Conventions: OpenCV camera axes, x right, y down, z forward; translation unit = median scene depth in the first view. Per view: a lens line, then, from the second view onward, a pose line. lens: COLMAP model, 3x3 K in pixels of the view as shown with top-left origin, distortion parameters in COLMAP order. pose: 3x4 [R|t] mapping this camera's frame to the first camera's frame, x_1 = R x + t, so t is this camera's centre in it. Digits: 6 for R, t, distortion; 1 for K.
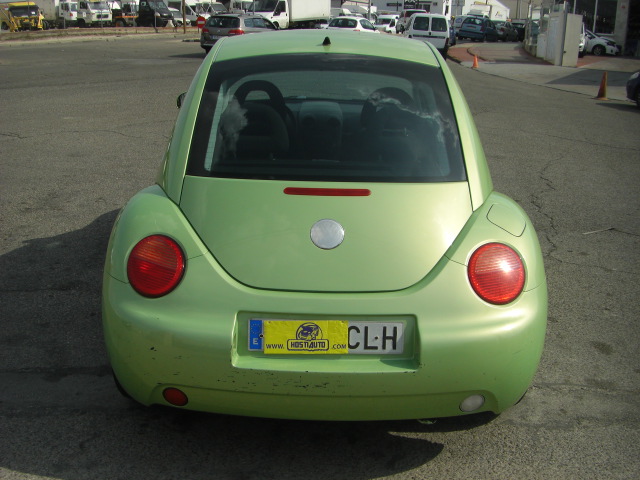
lens RADIAL K [[720.9, 0, 320.0], [0, 720.9, 240.0], [0, 0, 1]] dist [-0.142522, -0.001085]
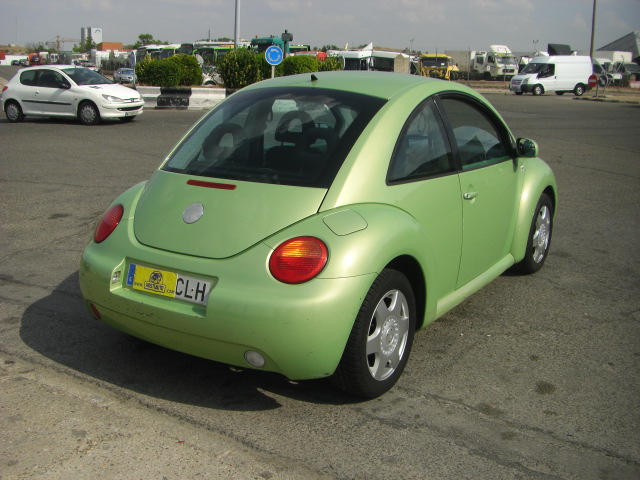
lens RADIAL K [[741.3, 0, 319.9], [0, 741.3, 249.8], [0, 0, 1]] dist [-0.192581, 0.021762]
pose [[0.835394, 0.123005, -0.535711, 0.757673], [-0.158956, 0.987057, -0.021239, 0.040505], [0.526165, 0.102897, 0.844134, -0.033666]]
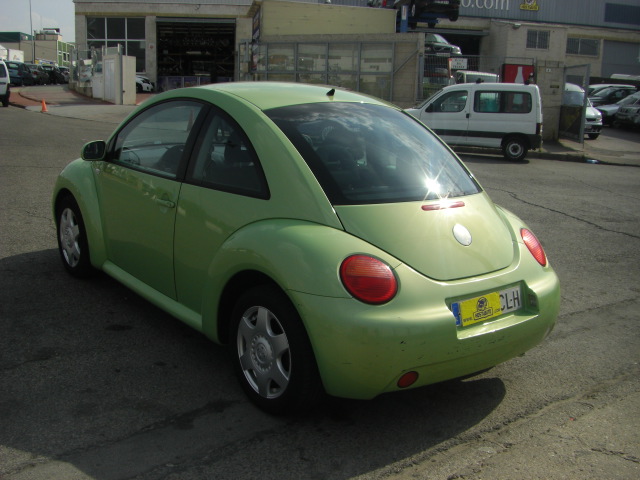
lens RADIAL K [[716.9, 0, 320.0], [0, 716.9, 240.0], [0, 0, 1]] dist [-0.187257, -0.005785]
pose [[0.786123, -0.129832, 0.604280, -0.803916], [0.160644, 0.987008, 0.003077, -0.036790], [-0.596828, 0.094655, 0.796766, 0.064584]]
